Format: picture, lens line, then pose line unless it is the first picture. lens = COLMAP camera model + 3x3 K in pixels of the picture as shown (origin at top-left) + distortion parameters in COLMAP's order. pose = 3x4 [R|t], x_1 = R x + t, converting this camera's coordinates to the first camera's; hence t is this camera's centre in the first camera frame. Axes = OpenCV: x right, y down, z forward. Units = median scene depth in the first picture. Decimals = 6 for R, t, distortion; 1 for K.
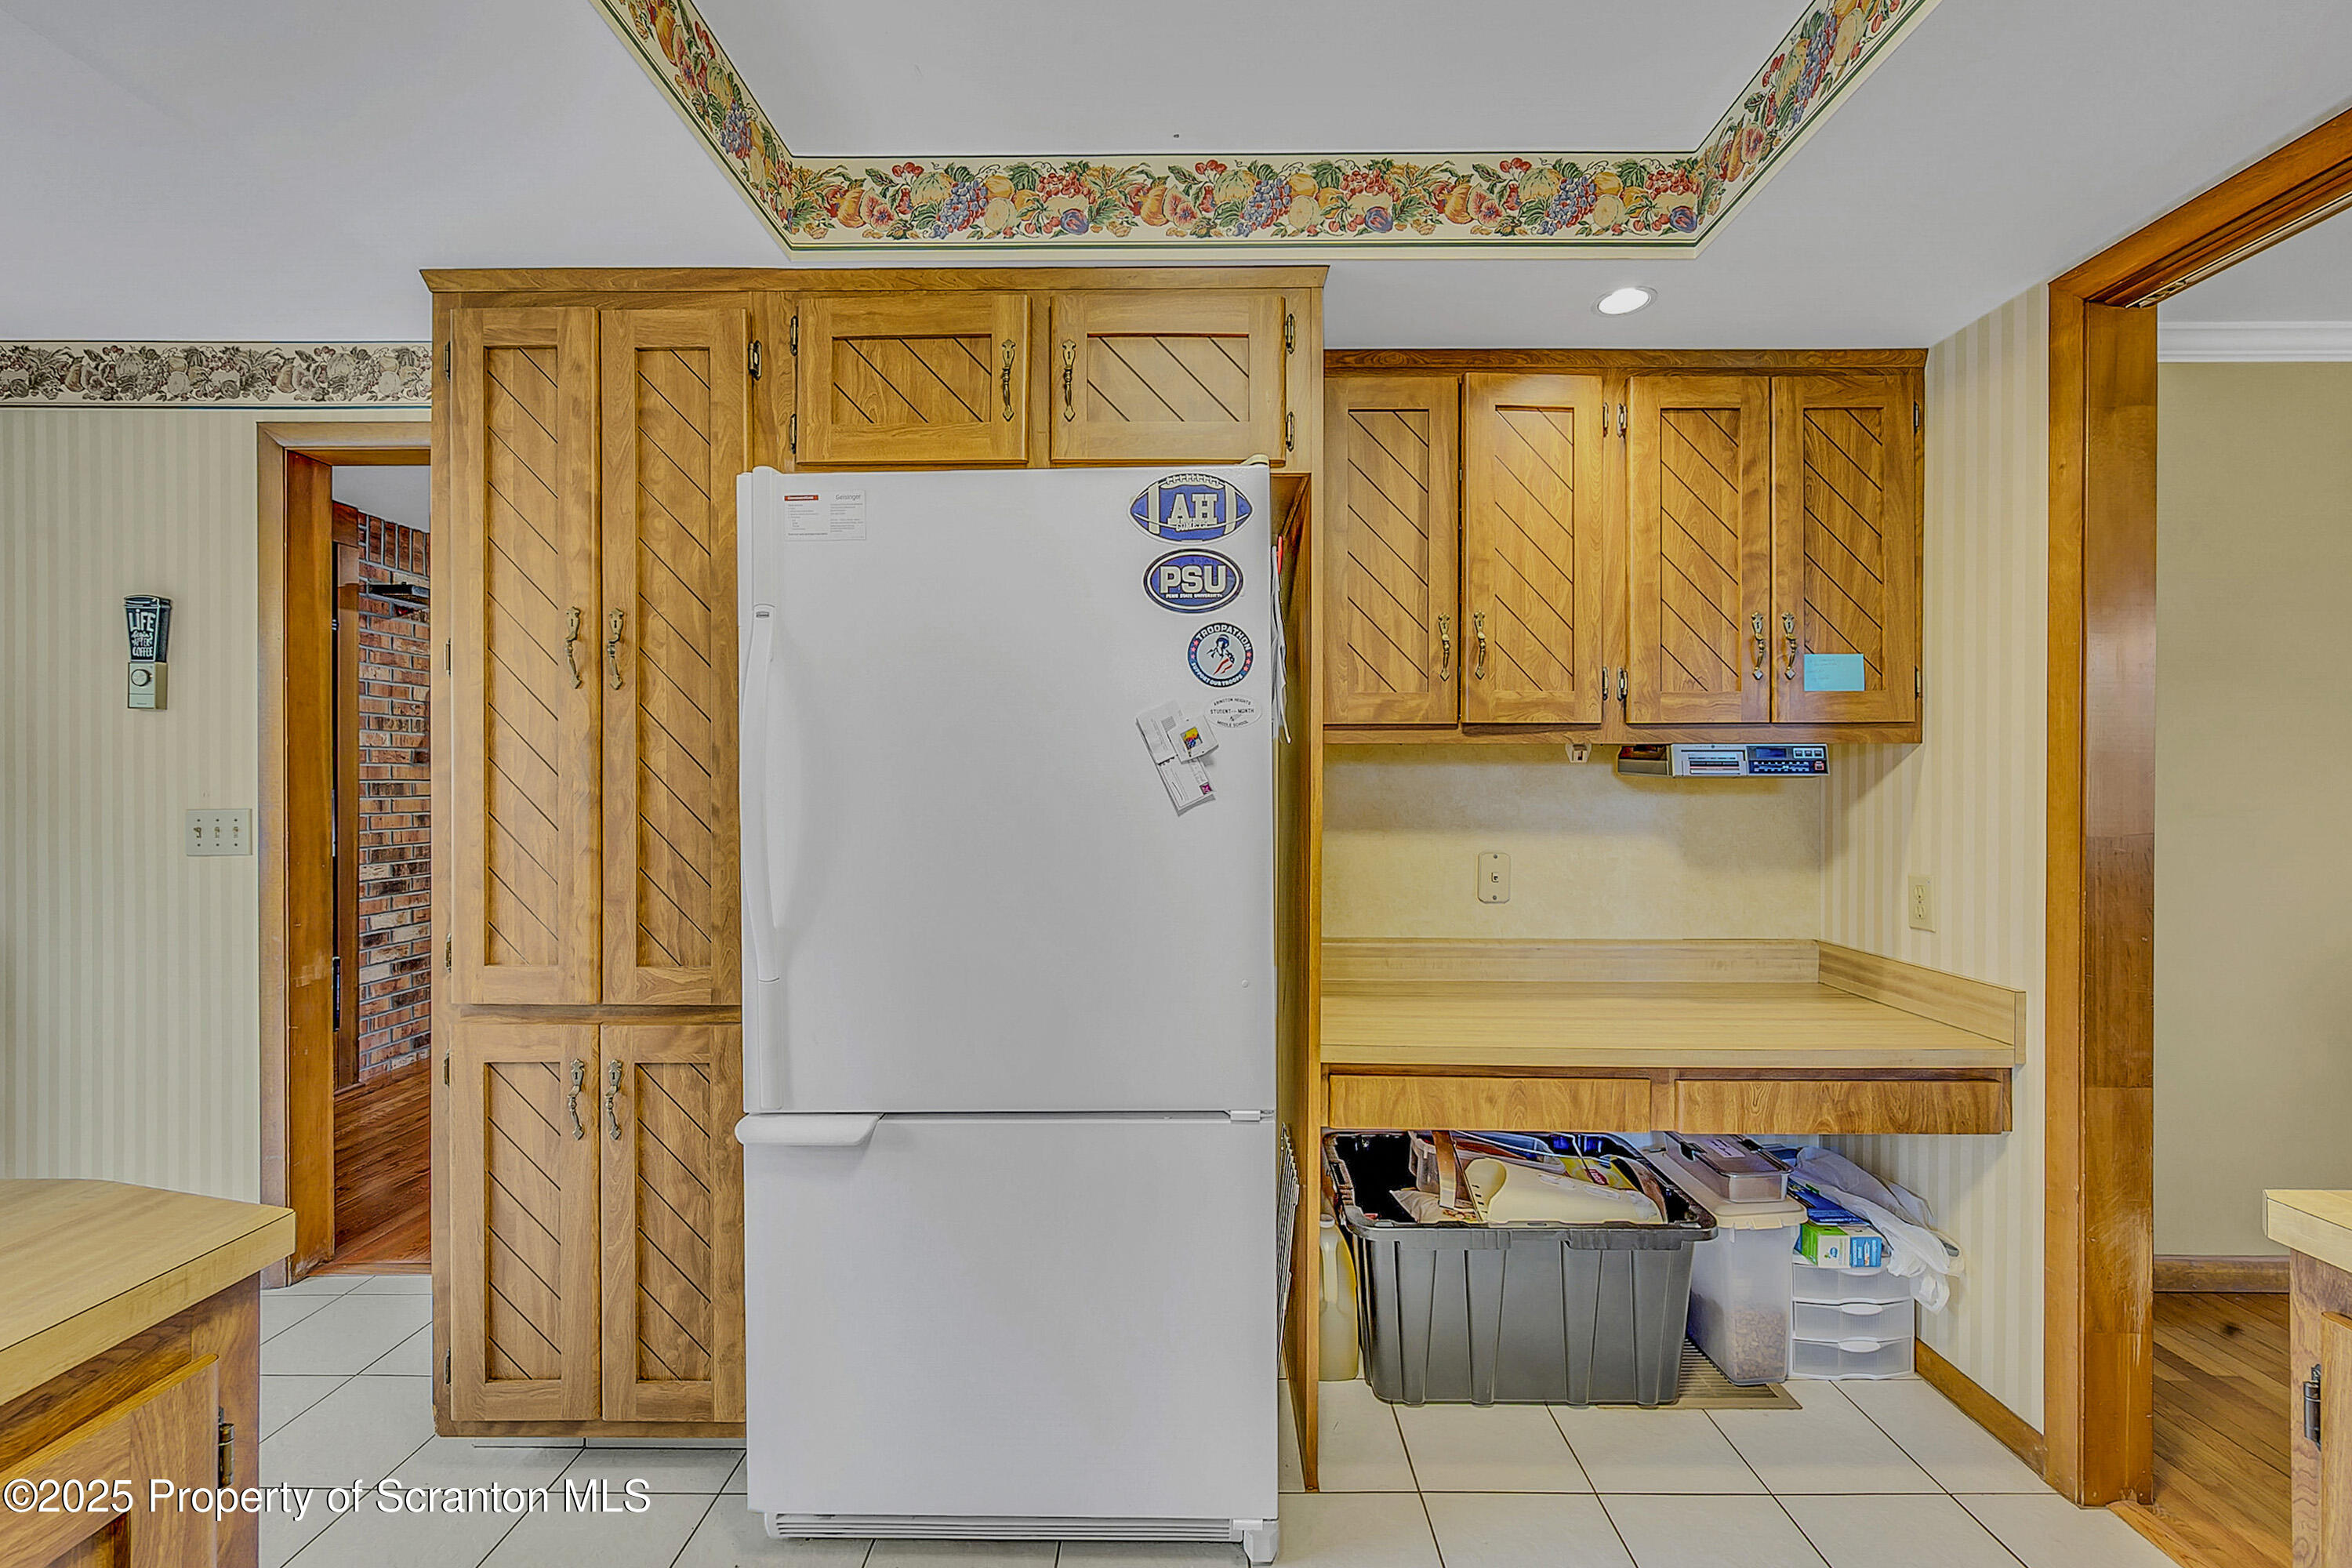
lens RADIAL K [[1075.8, 0, 1179.6], [0, 1075.8, 779.1], [0, 0, 1]] dist [0.016697, 0.001206]
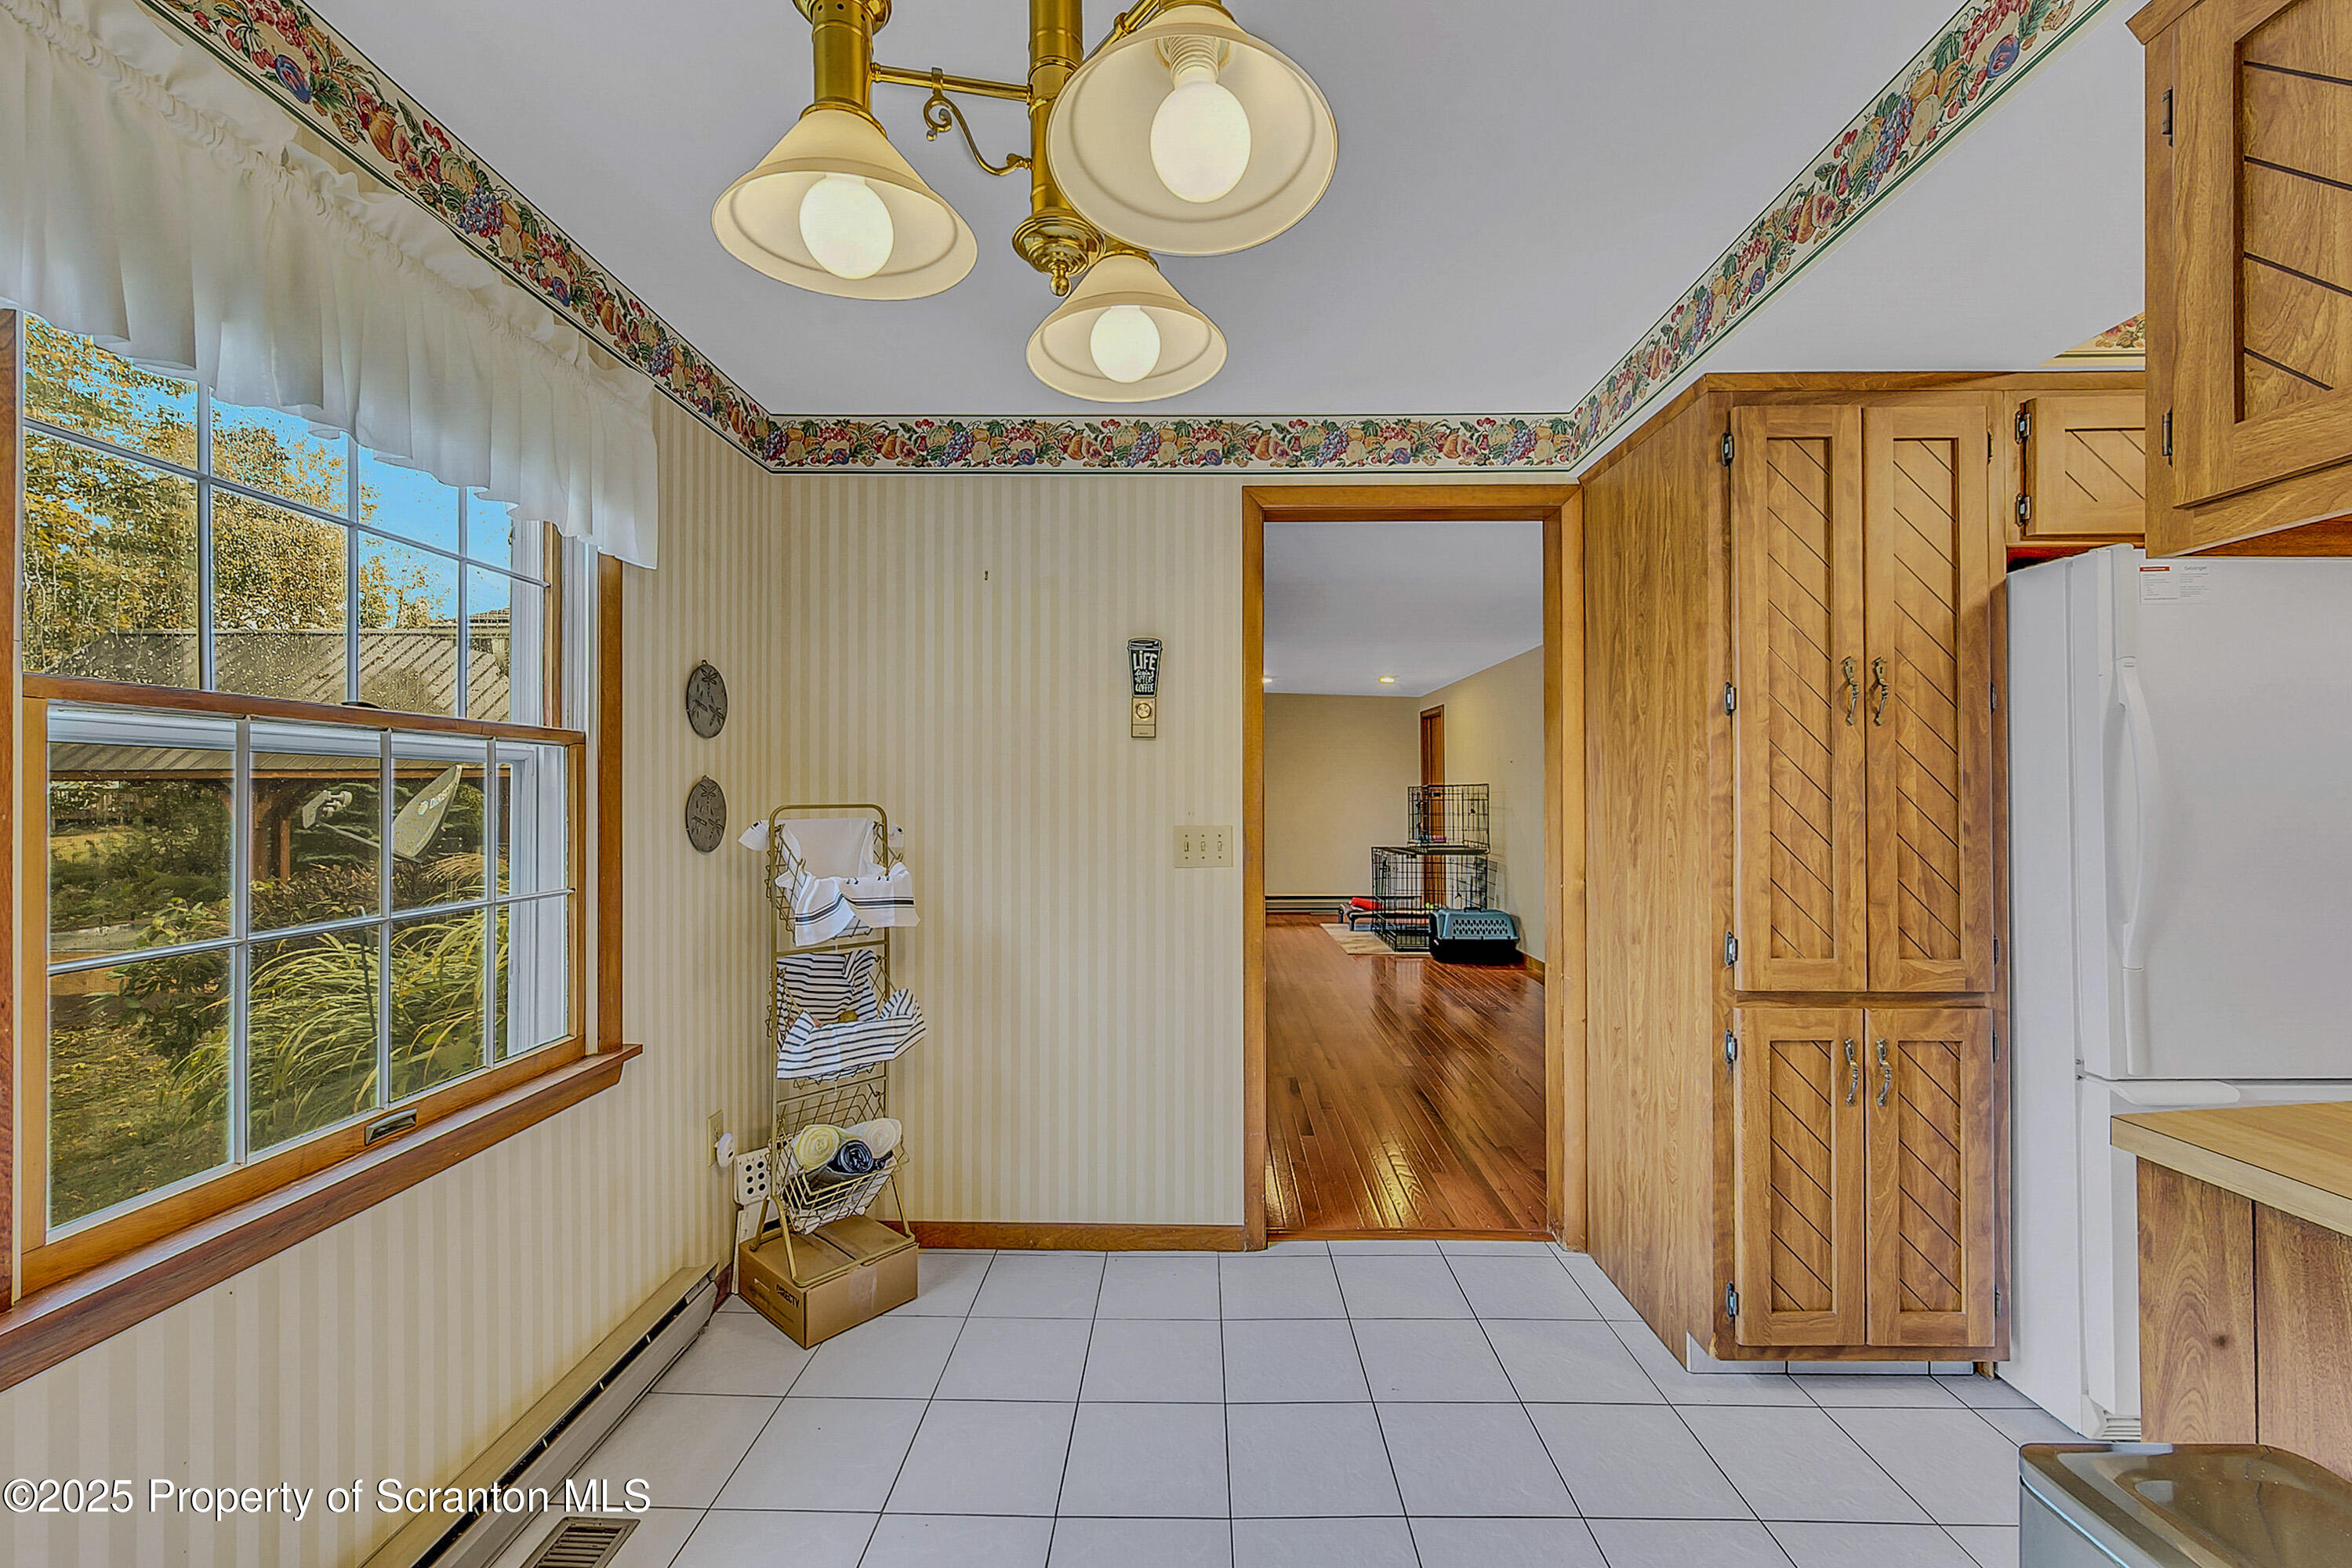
lens RADIAL K [[1056.8, 0, 1176.0], [0, 1056.8, 784.0], [0, 0, 1]] dist [-0.000213, 0.000101]
pose [[0.999513, 0.000872, 0.031187, -1.315604], [-0.000383, 0.999877, -0.015670, 0.000411], [-0.031197, 0.015651, 0.999391, -0.129843]]
